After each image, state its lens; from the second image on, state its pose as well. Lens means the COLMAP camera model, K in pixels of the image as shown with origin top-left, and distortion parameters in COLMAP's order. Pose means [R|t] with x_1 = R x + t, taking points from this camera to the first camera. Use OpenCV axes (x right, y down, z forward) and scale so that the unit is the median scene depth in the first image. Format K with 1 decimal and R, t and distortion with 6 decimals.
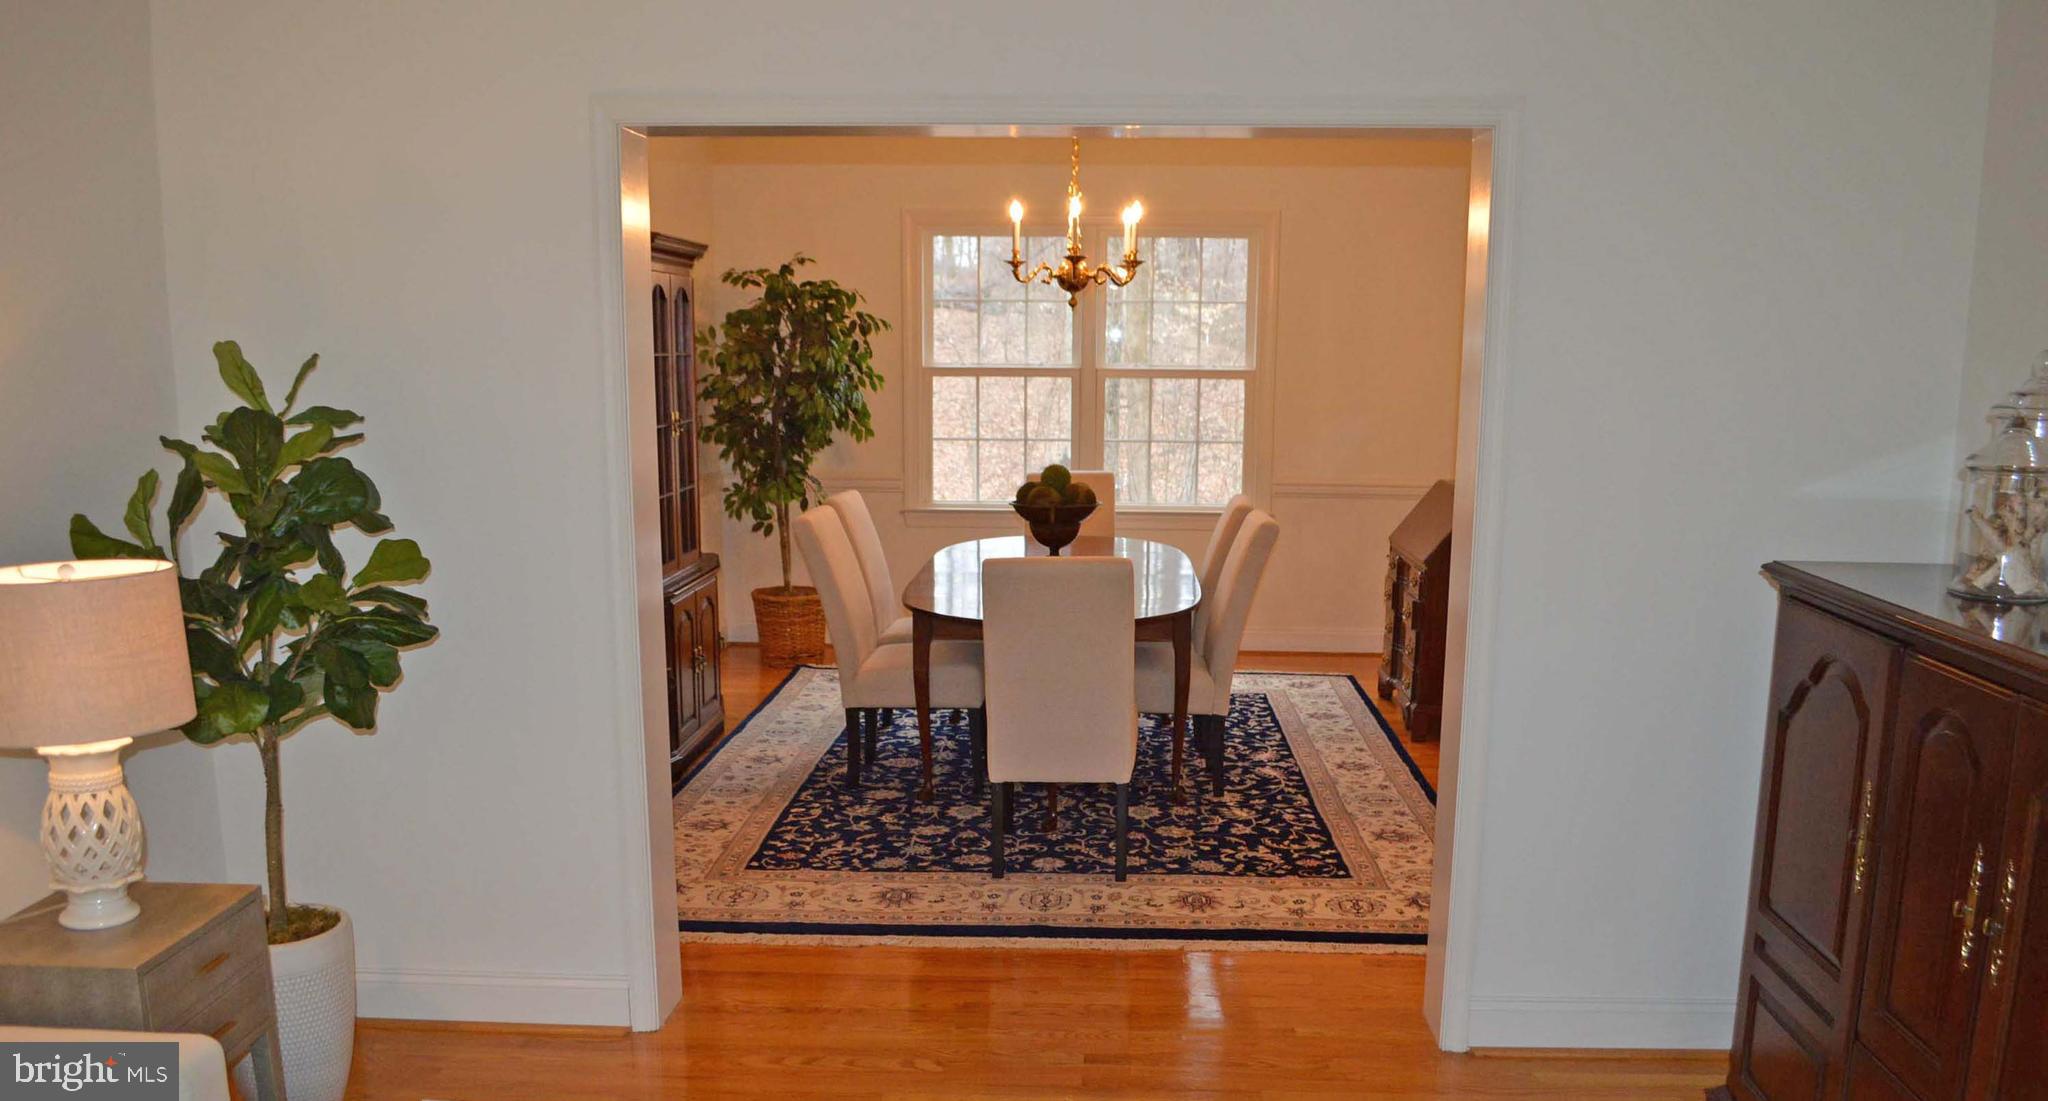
lens RADIAL K [[1650.6, 0, 1020.1], [0, 1650.6, 682.8], [0, 0, 1]] dist [-0.069367, 0.000701]
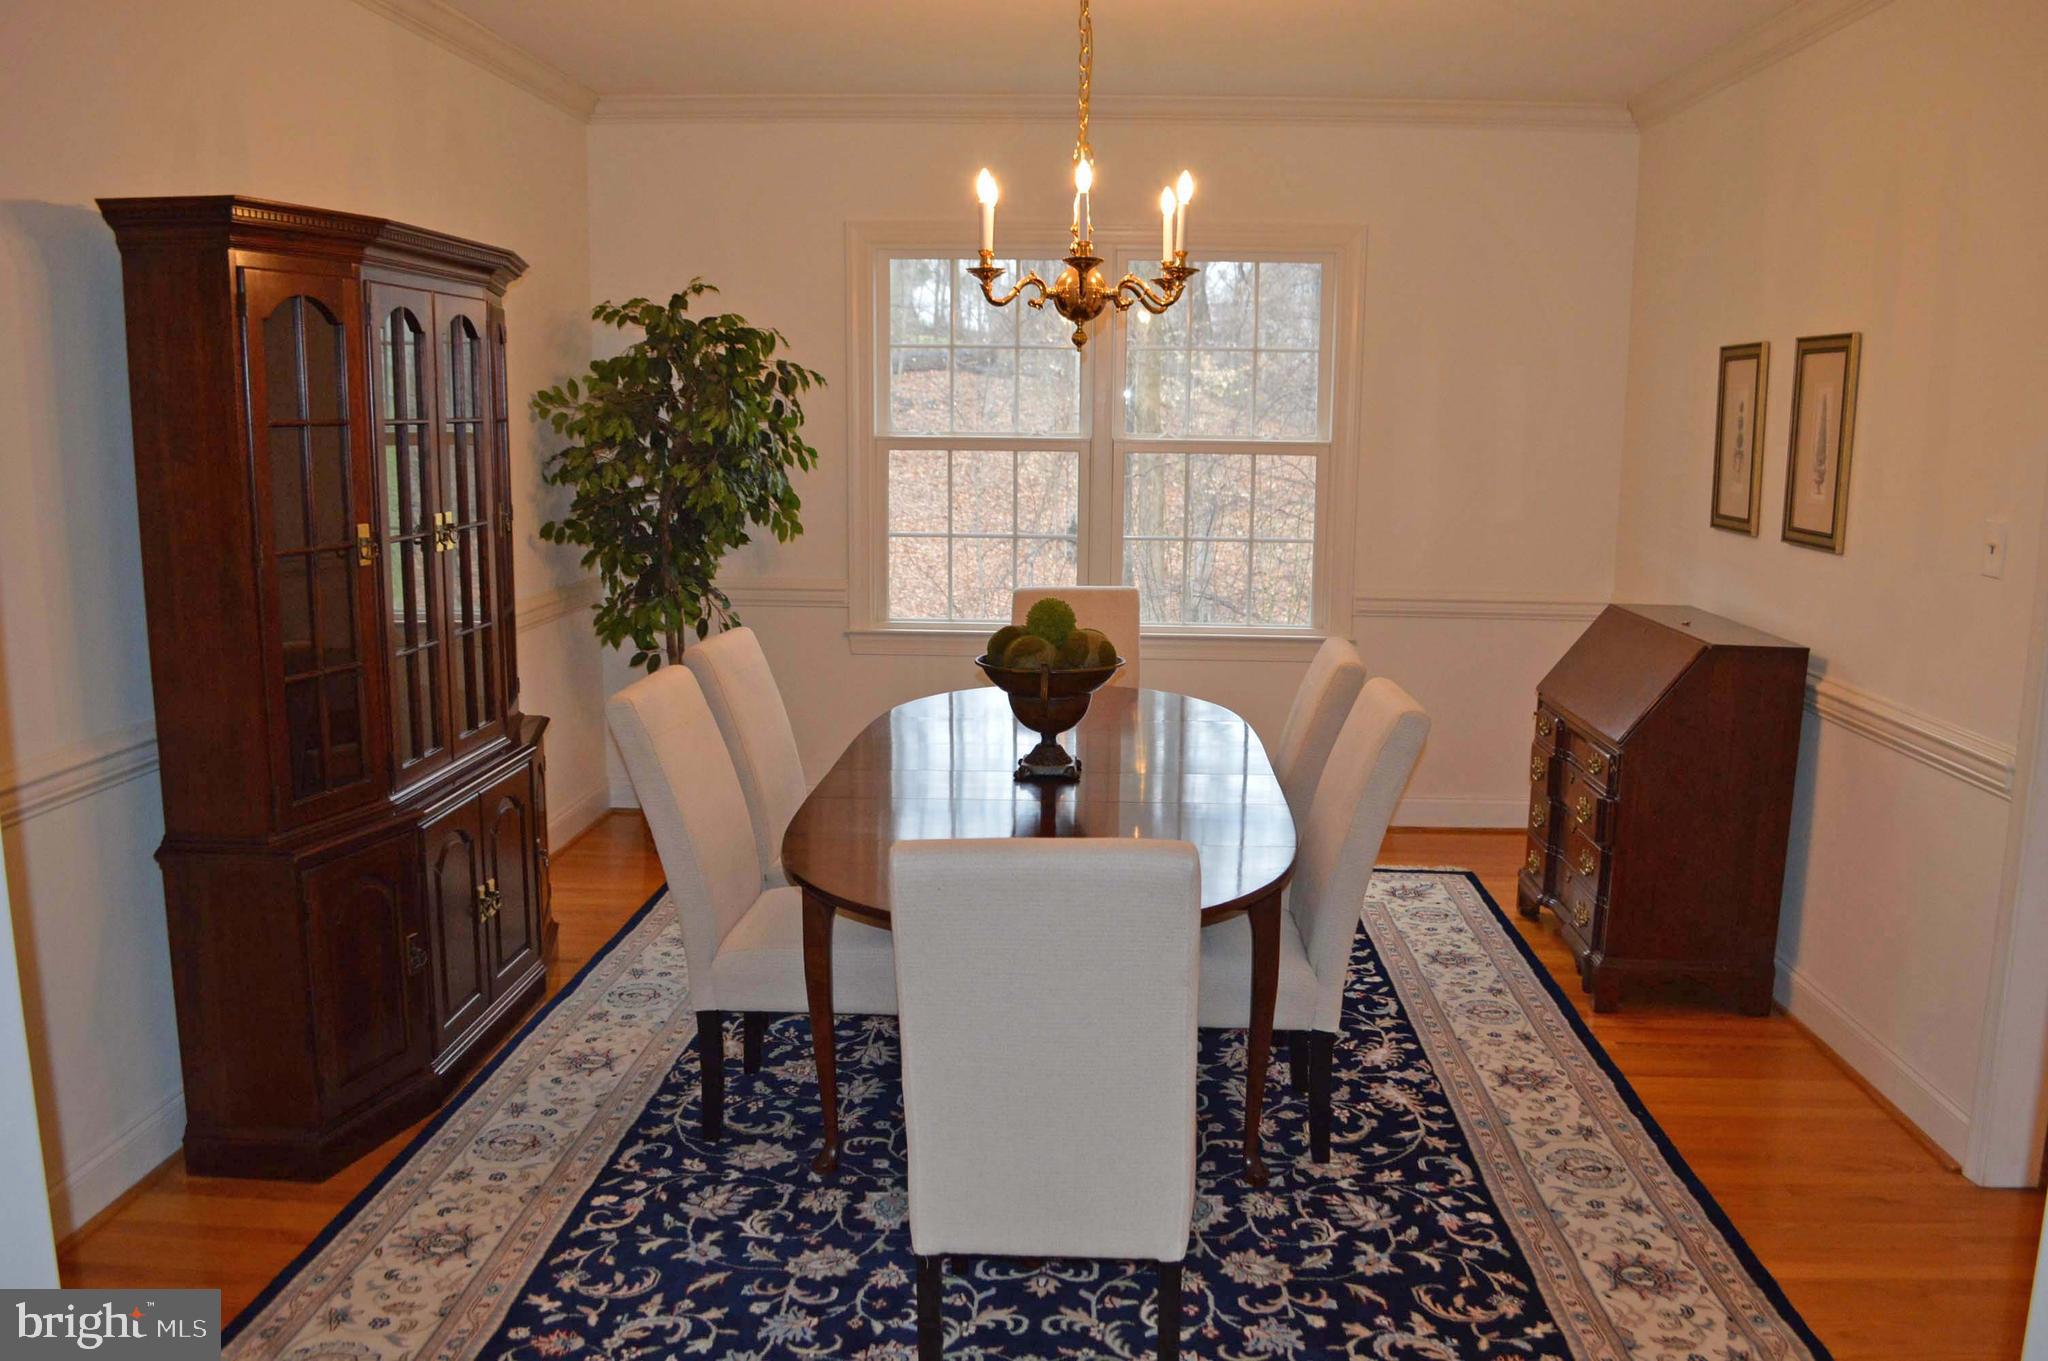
lens RADIAL K [[1636.4, 0, 1024.0], [0, 1636.4, 680.5], [0, 0, 1]] dist [-0.076130, -0.006182]
pose [[0.999988, 0.003697, -0.003156, 0.013669], [-0.003812, 0.999300, -0.037225, -0.079782], [0.003016, 0.037236, 0.999302, 0.390707]]
